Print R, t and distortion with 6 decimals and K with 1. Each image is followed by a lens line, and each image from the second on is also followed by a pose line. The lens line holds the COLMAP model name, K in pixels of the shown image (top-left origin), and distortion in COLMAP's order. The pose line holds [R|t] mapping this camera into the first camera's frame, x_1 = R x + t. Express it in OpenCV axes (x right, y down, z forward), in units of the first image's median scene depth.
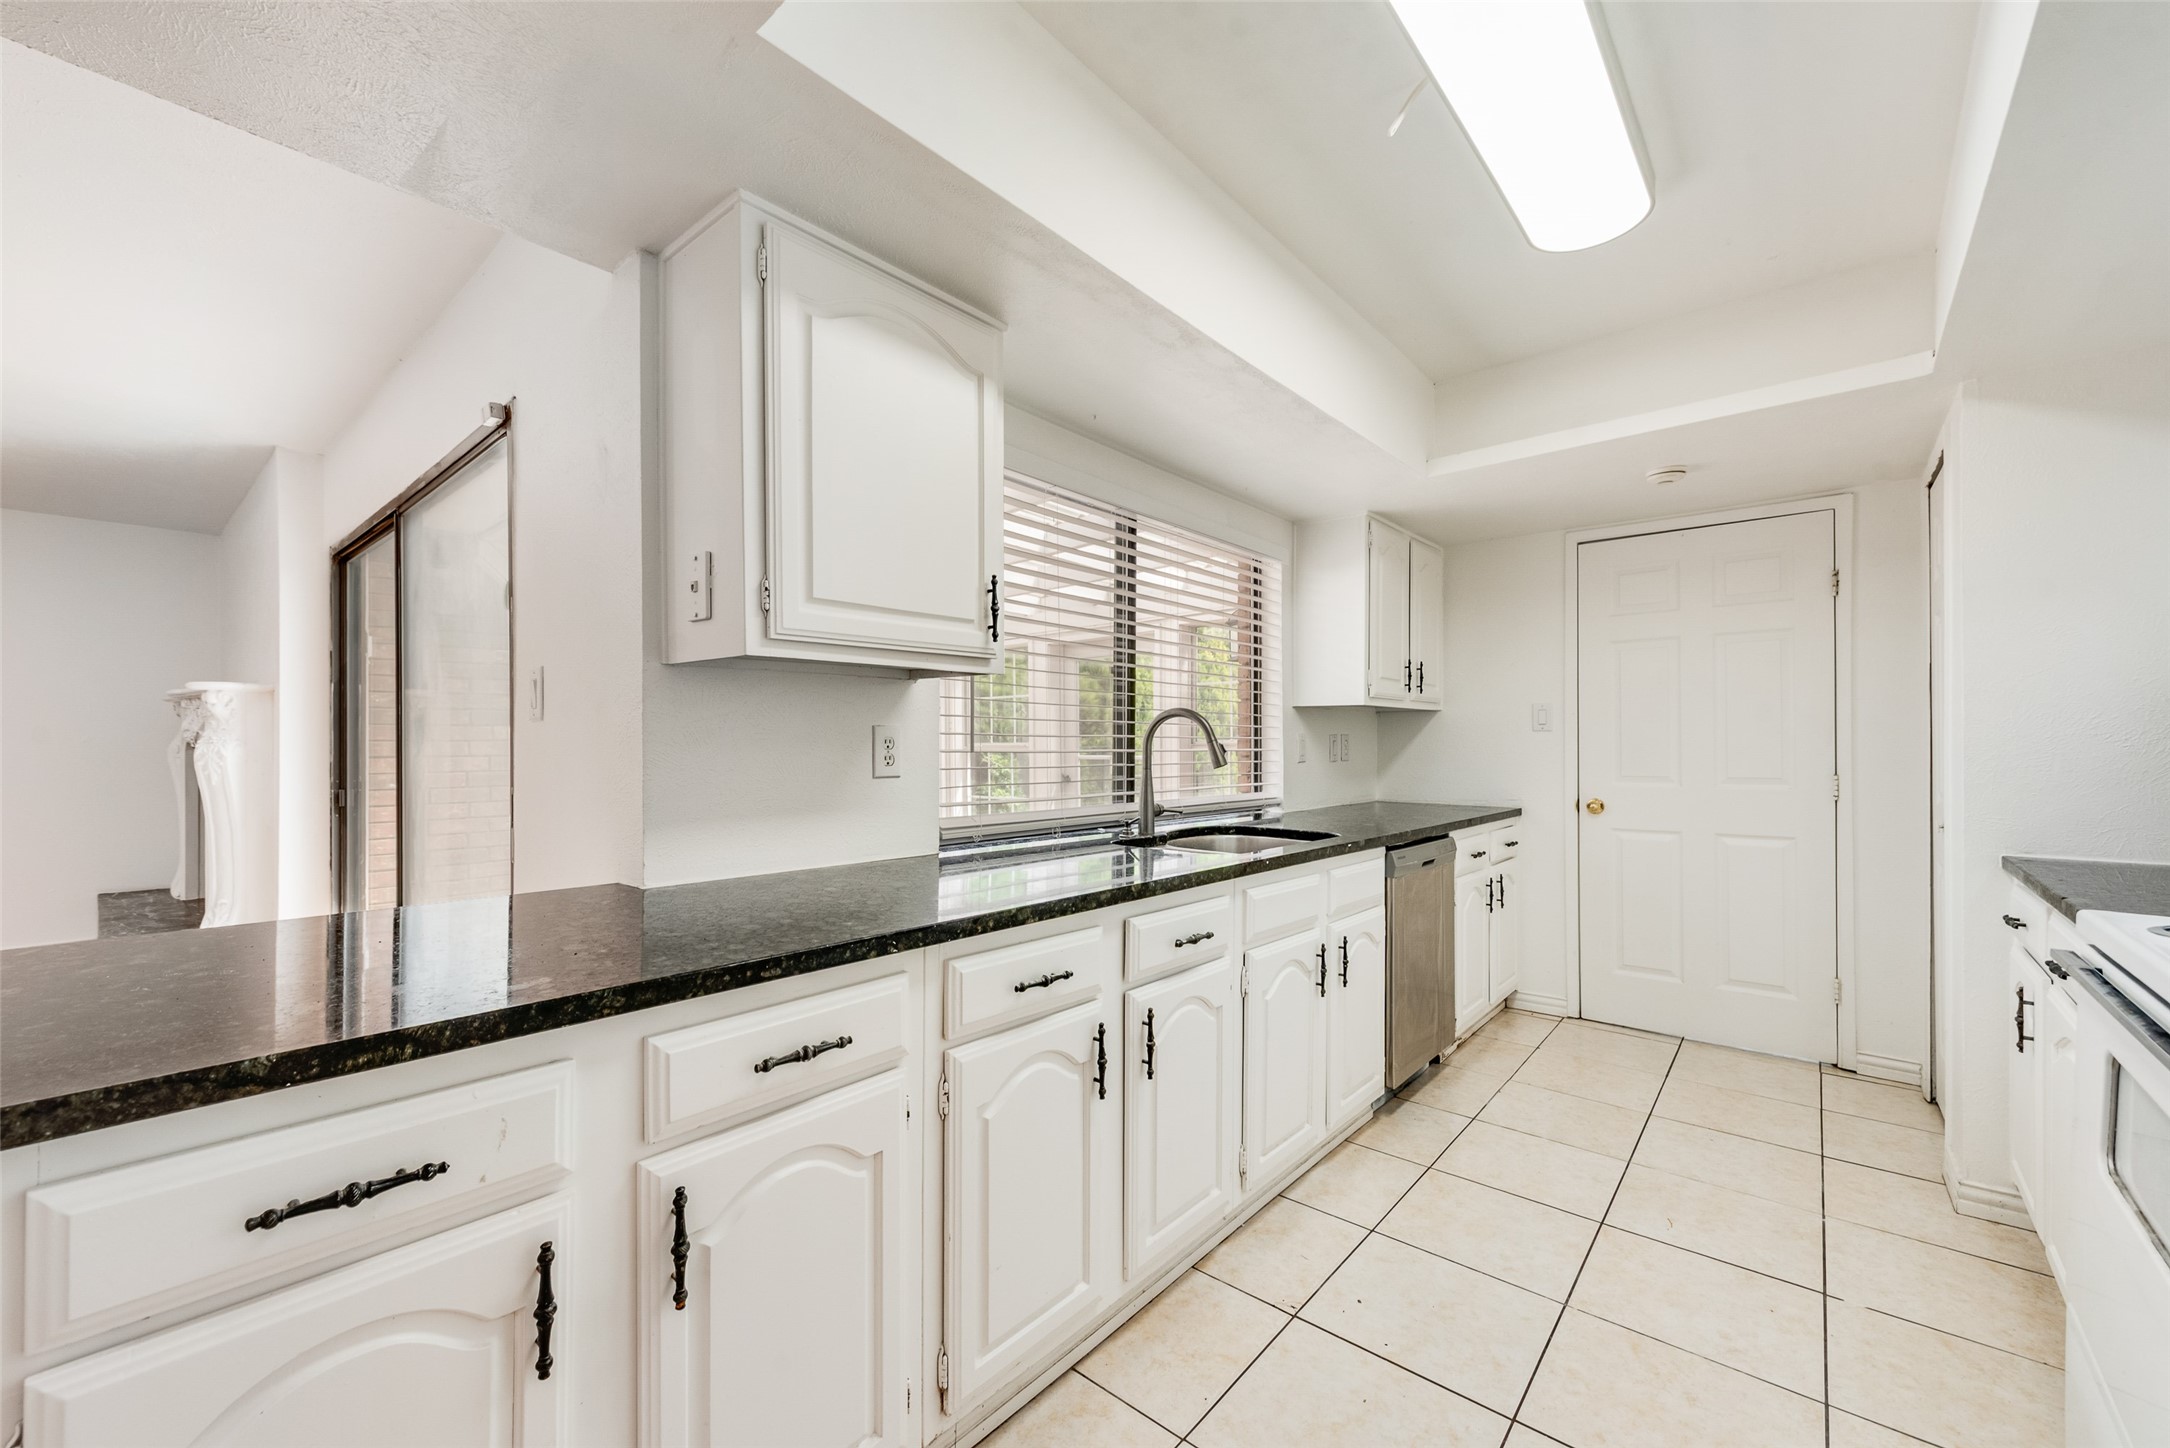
lens RADIAL K [[852.4, 0, 1081.6], [0, 852.4, 739.1], [0, 0, 1]] dist [0.007734, -0.000336]
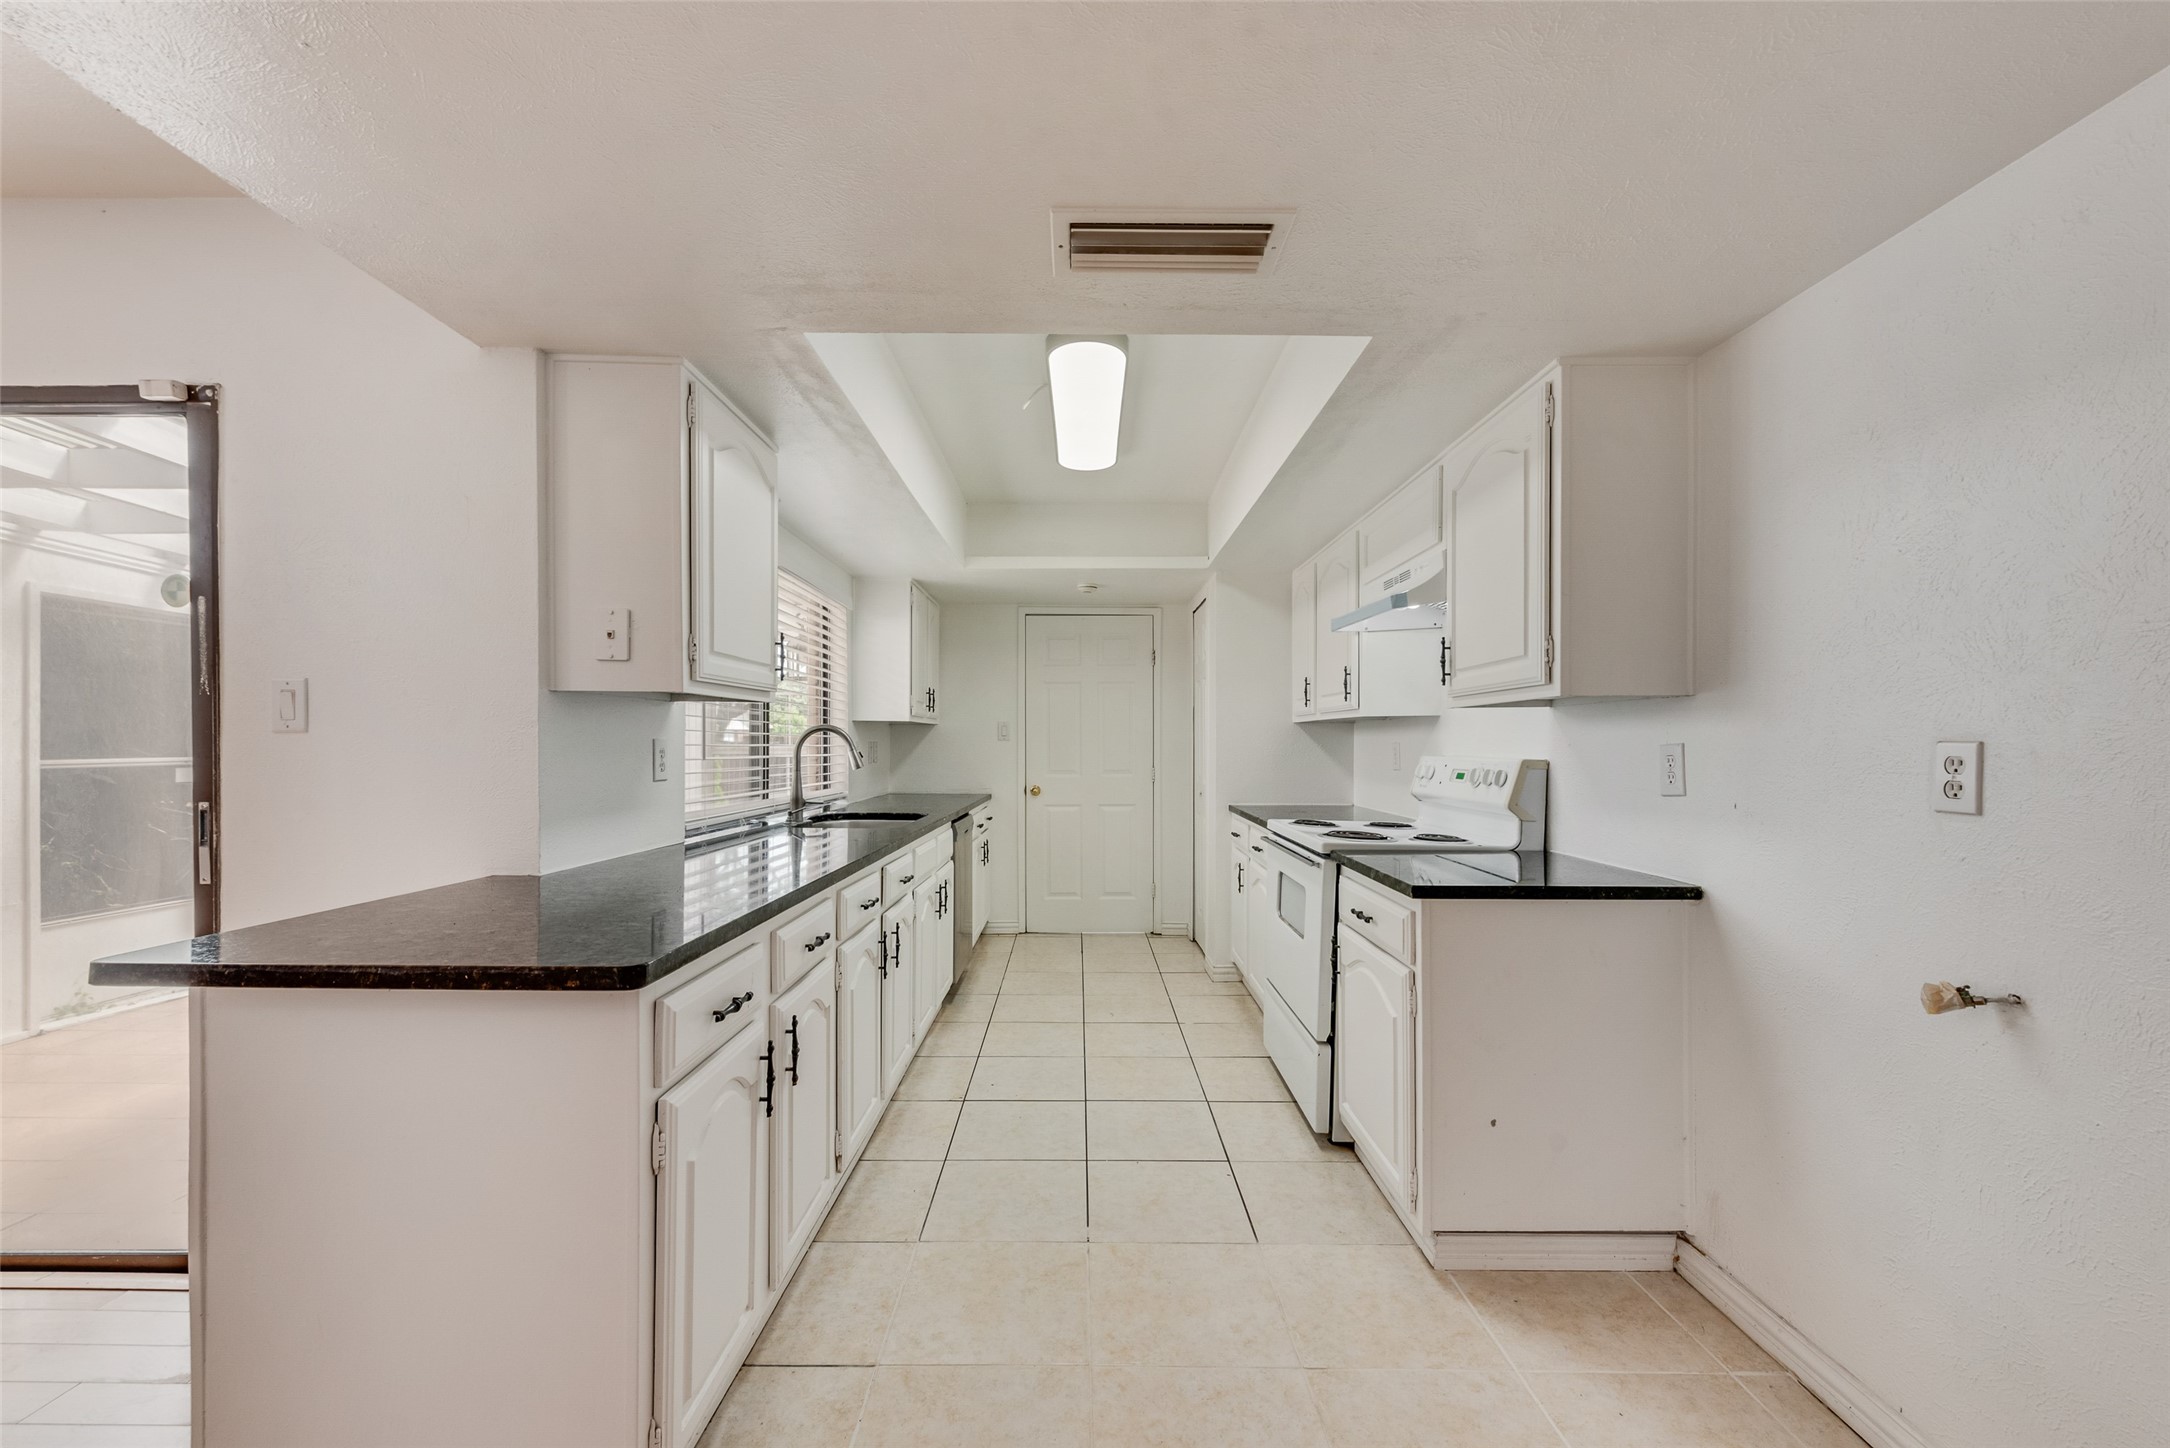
lens RADIAL K [[852.4, 0, 1084.1], [0, 852.4, 738.7], [0, 0, 1]] dist [0.007734, -0.000336]
pose [[0.753295, 0.006566, 0.657651, -0.449240], [-0.005368, 0.999978, -0.003835, -0.011532], [-0.657661, -0.000642, 0.753313, -0.262741]]
